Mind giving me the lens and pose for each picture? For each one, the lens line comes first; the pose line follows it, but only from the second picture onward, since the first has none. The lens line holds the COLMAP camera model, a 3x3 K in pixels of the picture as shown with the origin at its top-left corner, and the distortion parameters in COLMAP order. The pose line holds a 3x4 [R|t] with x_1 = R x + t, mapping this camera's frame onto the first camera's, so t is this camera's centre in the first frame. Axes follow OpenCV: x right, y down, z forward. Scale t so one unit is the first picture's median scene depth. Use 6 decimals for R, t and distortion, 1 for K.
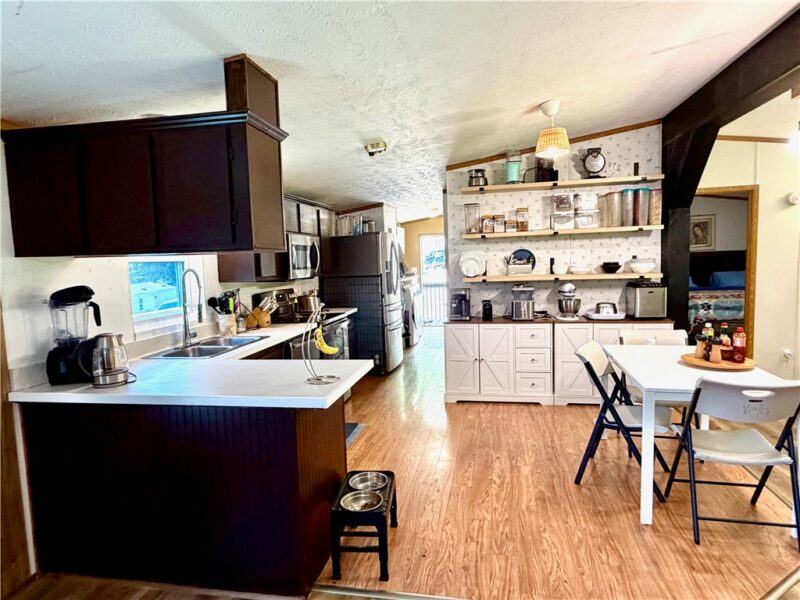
lens RADIAL K [[482.6, 0, 398.8], [0, 482.6, 299.4], [0, 0, 1]] dist [-0.004563, 0.002344]
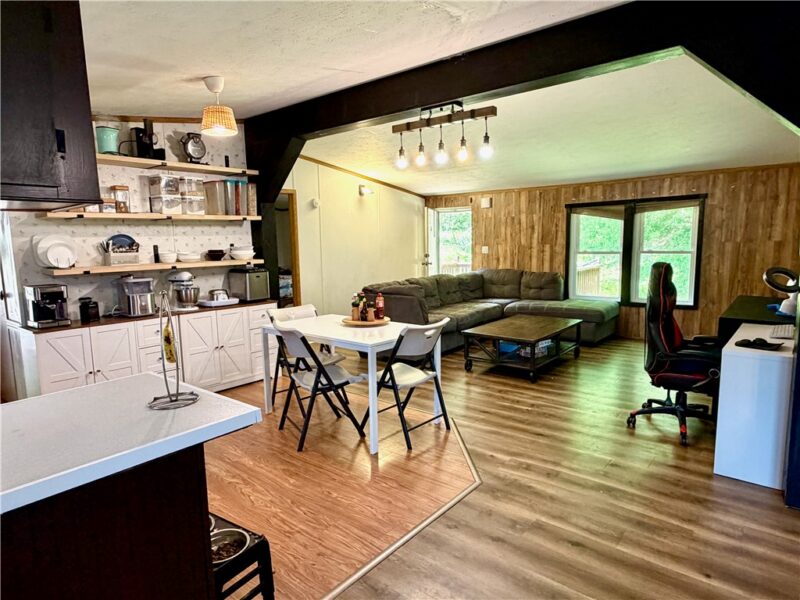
lens RADIAL K [[482.6, 0, 399.3], [0, 482.6, 299.3], [0, 0, 1]] dist [-0.004563, 0.002344]
pose [[0.465323, -0.084134, 0.881134, -0.288184], [0.079803, 0.995406, 0.052901, 0.004306], [-0.881536, 0.045701, 0.469899, 0.183941]]
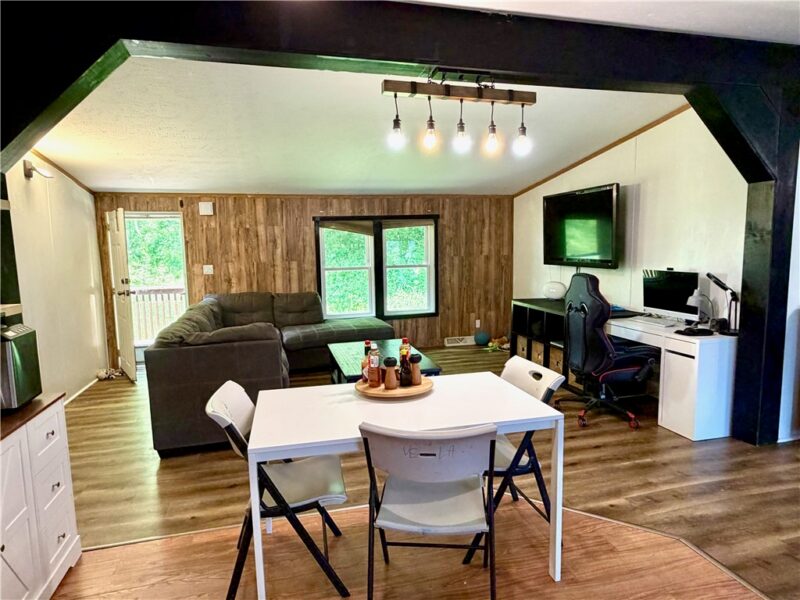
lens RADIAL K [[482.6, 0, 400.3], [0, 482.6, 303.7], [0, 0, 1]] dist [-0.004563, 0.002344]
pose [[-0.444241, -0.061797, 0.893773, -0.043577], [0.111222, 0.986097, 0.123463, -0.067524], [-0.888977, 0.154254, -0.431191, 0.821111]]
